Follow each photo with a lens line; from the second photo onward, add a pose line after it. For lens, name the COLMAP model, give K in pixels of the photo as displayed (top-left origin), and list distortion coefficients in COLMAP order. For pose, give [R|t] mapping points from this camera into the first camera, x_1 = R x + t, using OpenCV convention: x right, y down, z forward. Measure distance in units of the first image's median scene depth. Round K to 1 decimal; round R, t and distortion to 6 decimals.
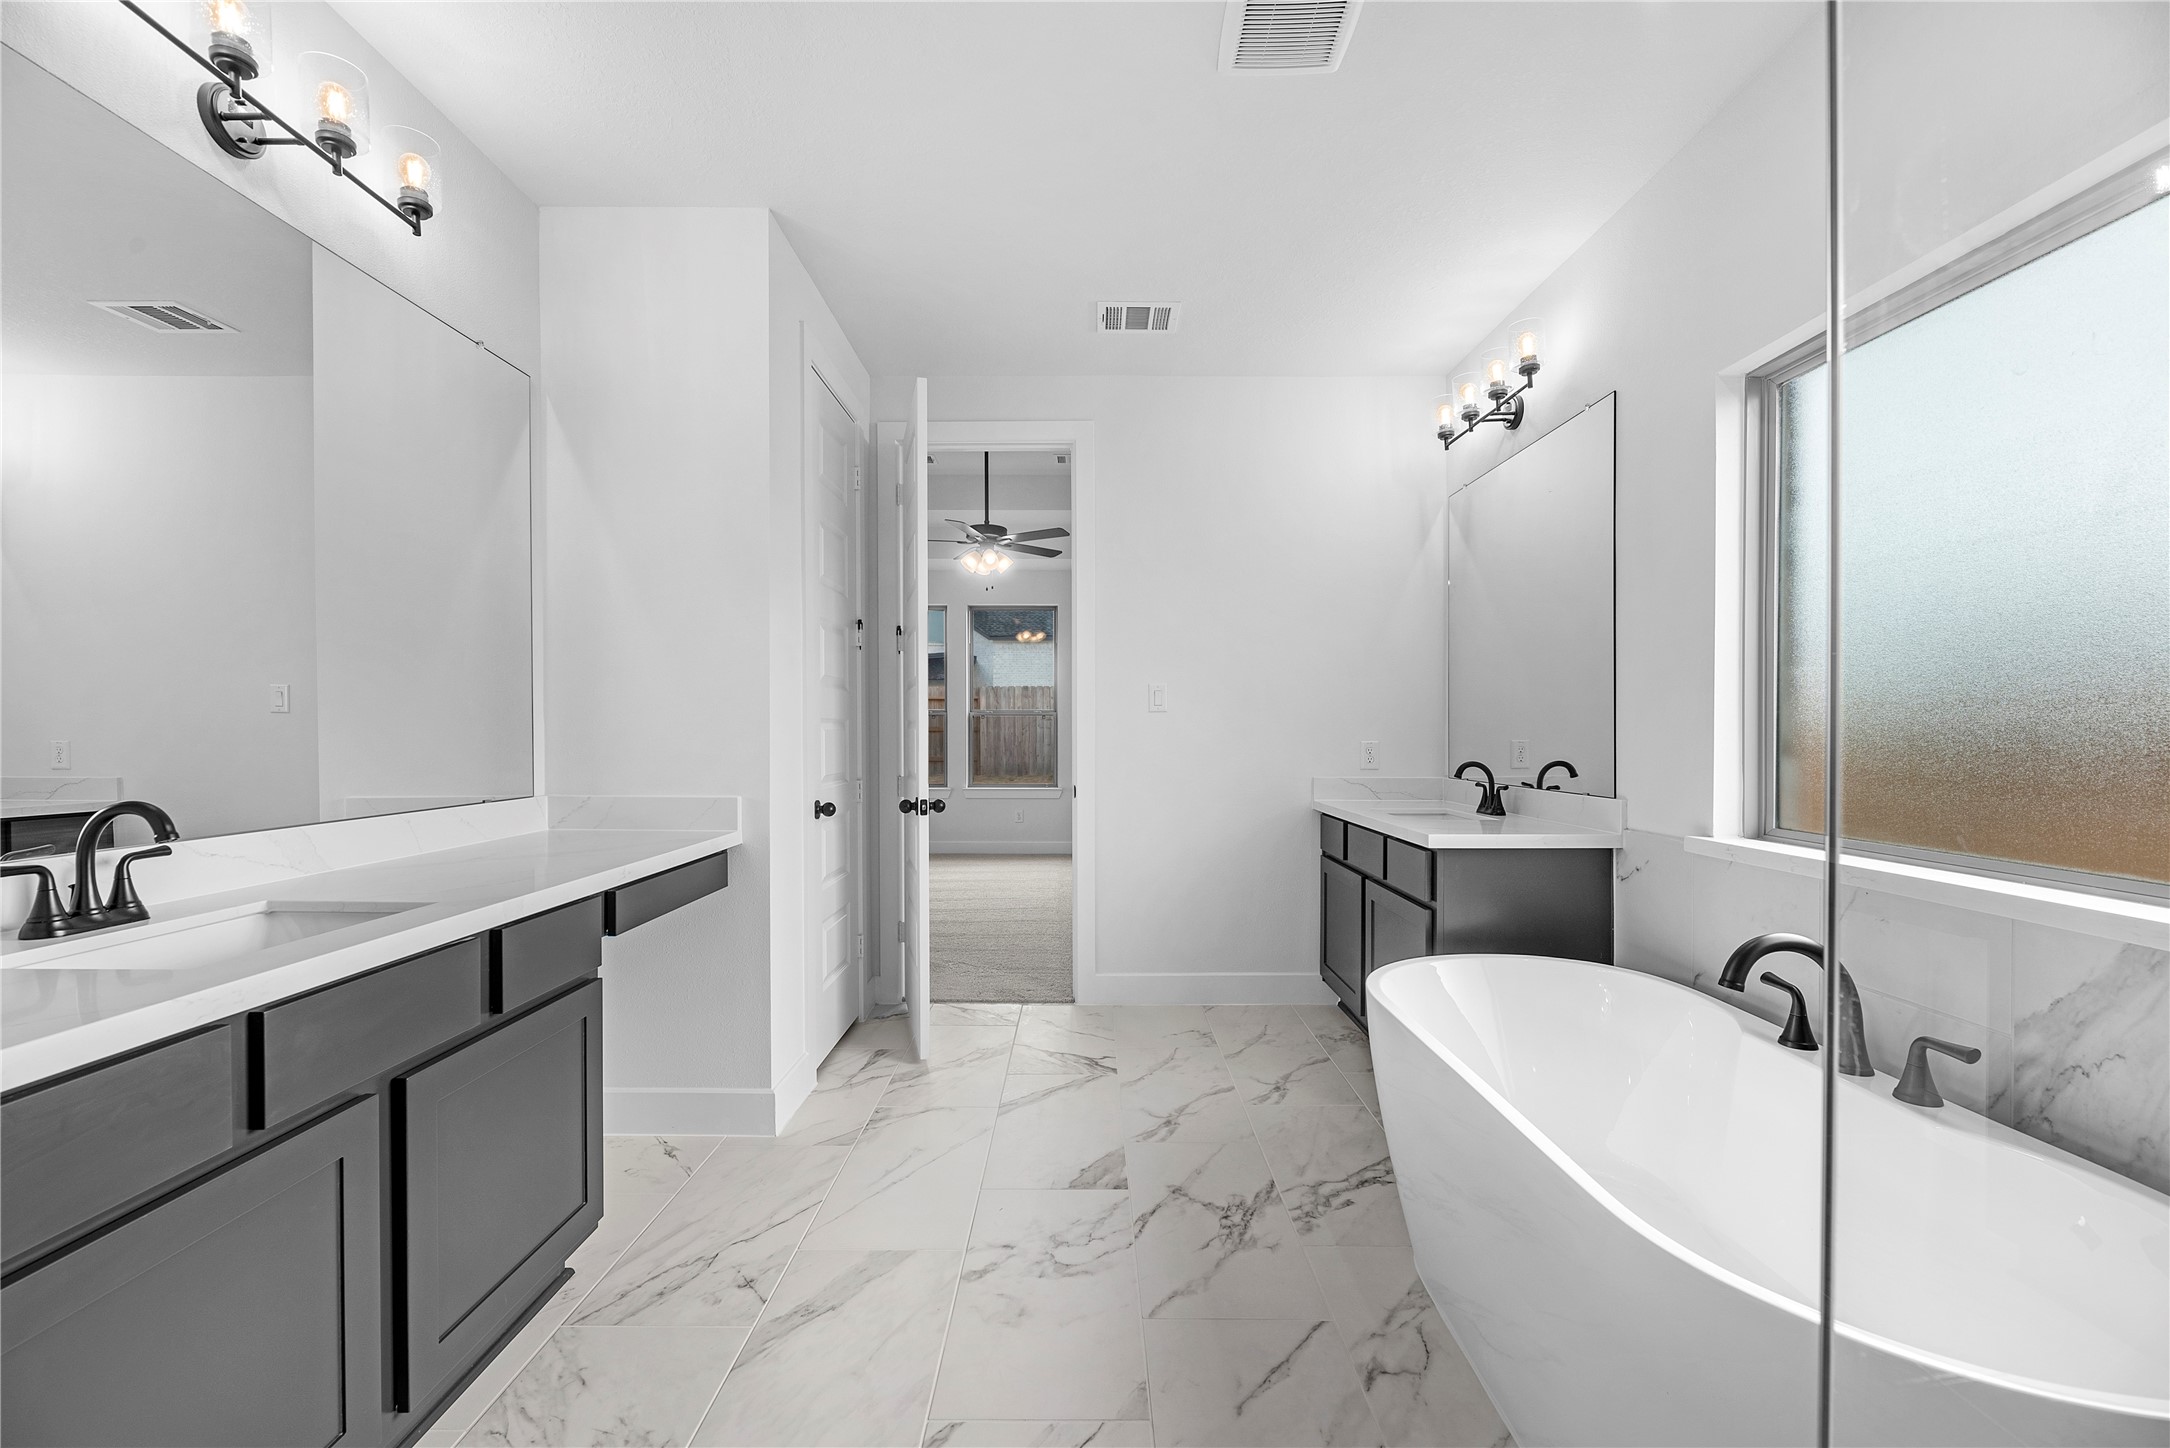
lens RADIAL K [[885.3, 0, 1086.0], [0, 885.3, 732.2], [0, 0, 1]] dist [0.000657, -0.000204]
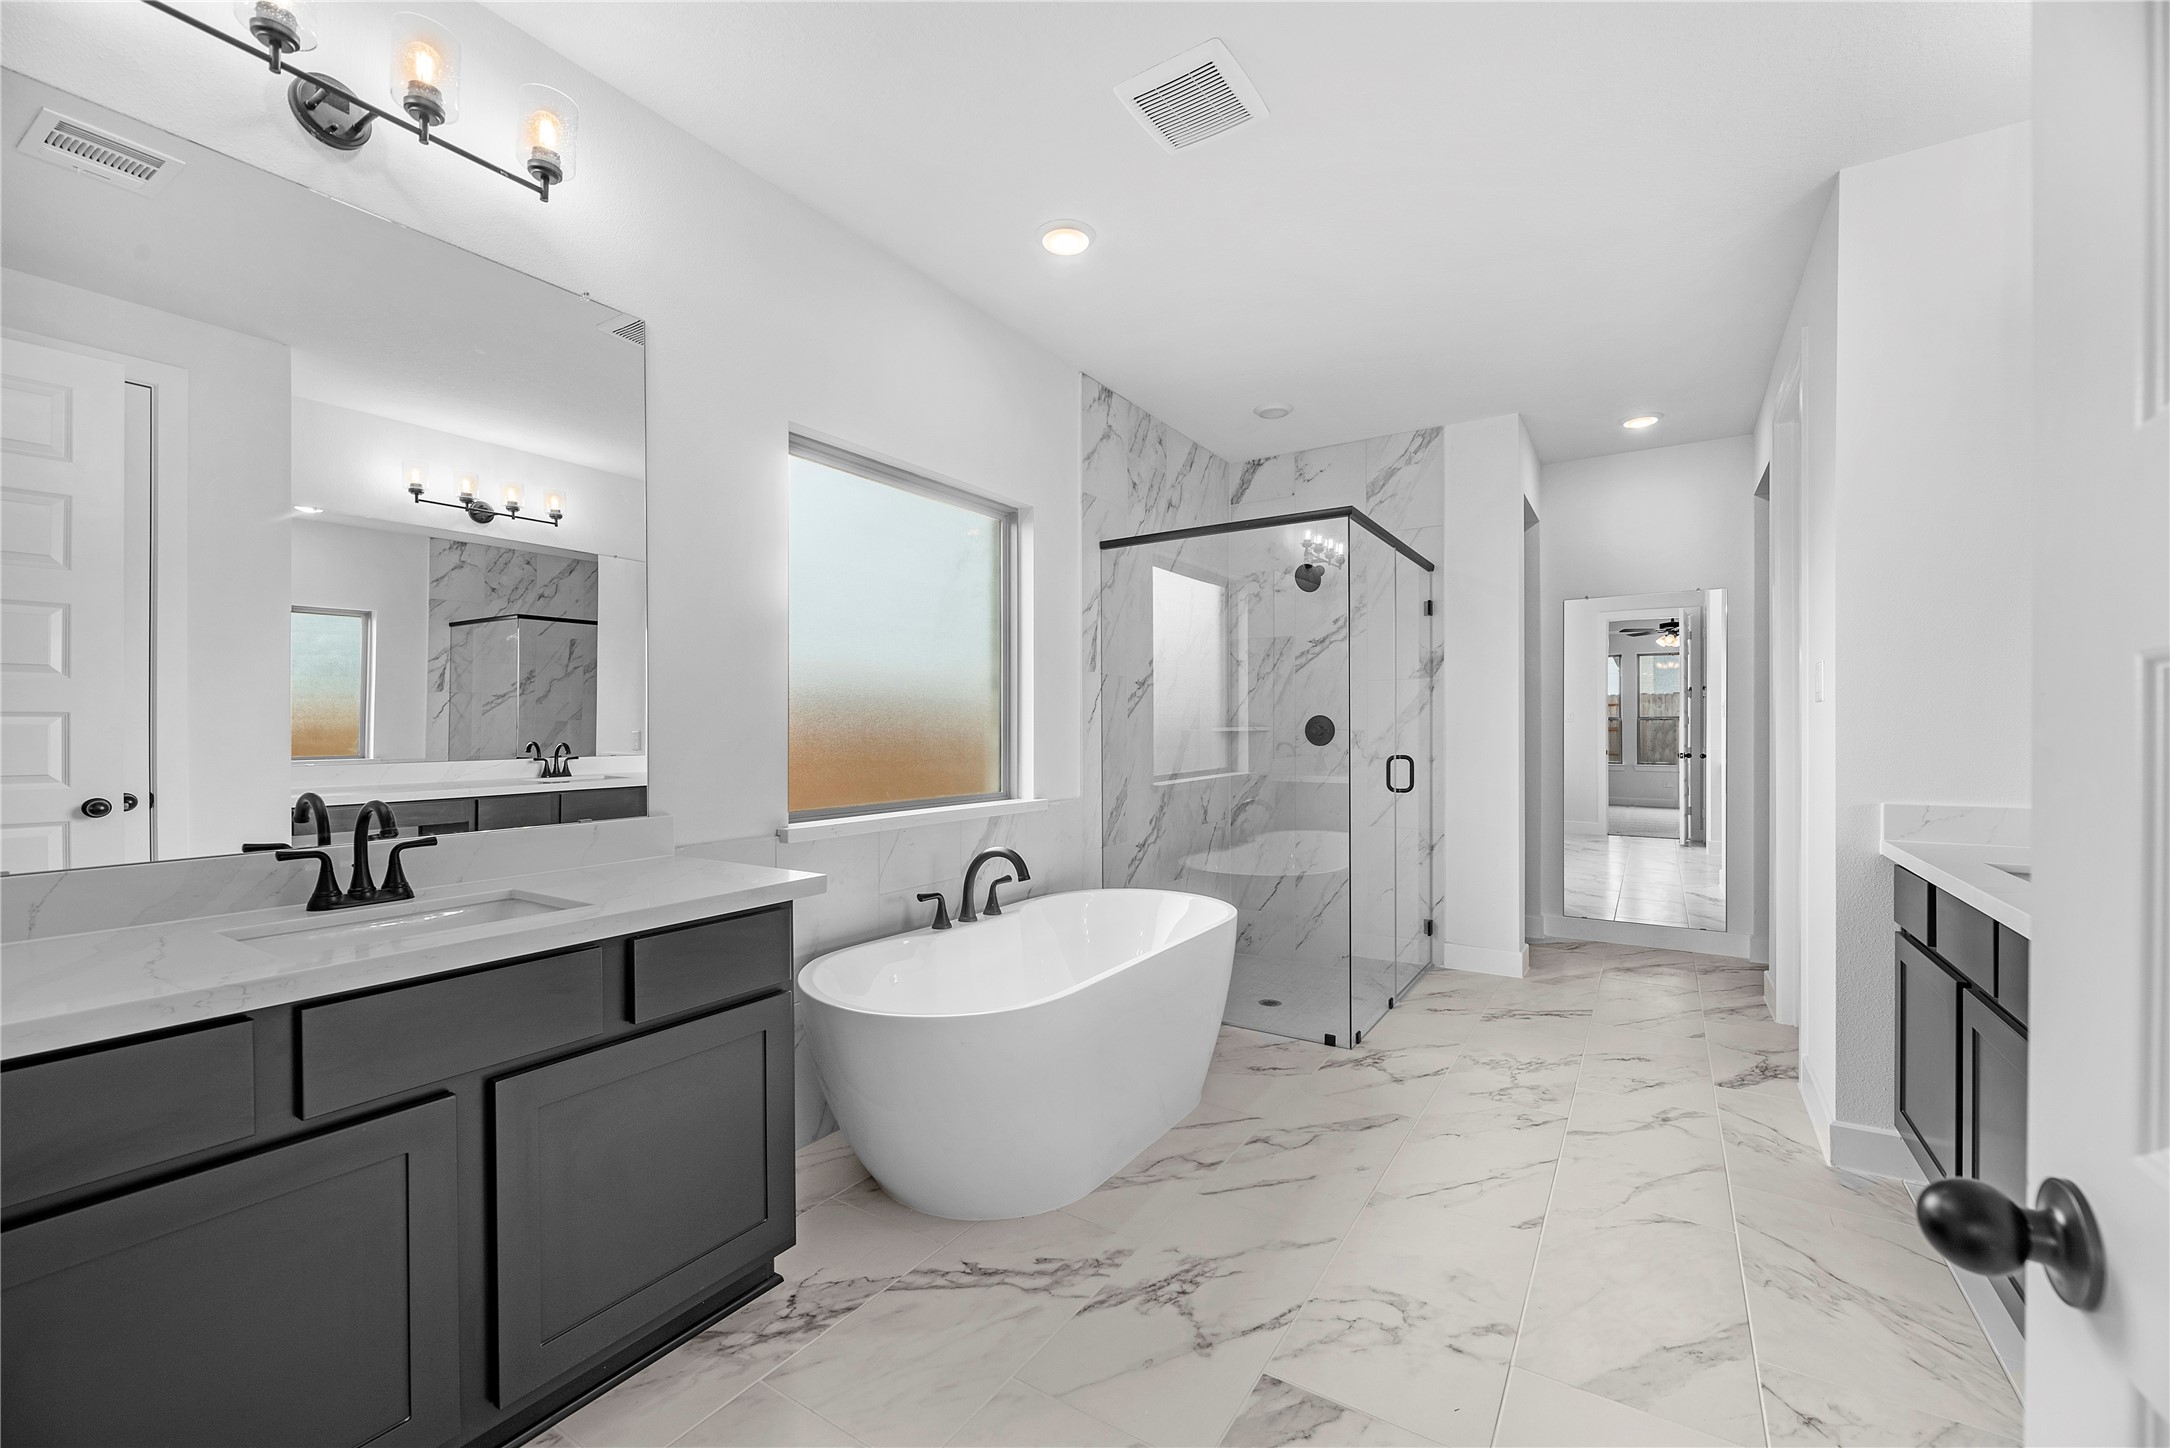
lens RADIAL K [[885.3, 0, 1086.0], [0, 885.3, 732.2], [0, 0, 1]] dist [0.000657, -0.000204]
pose [[-0.837751, 0.000212, 0.546053, -0.253243], [0.007964, 0.999898, 0.011830, -0.015255], [-0.545995, 0.014259, -0.837667, 1.887384]]
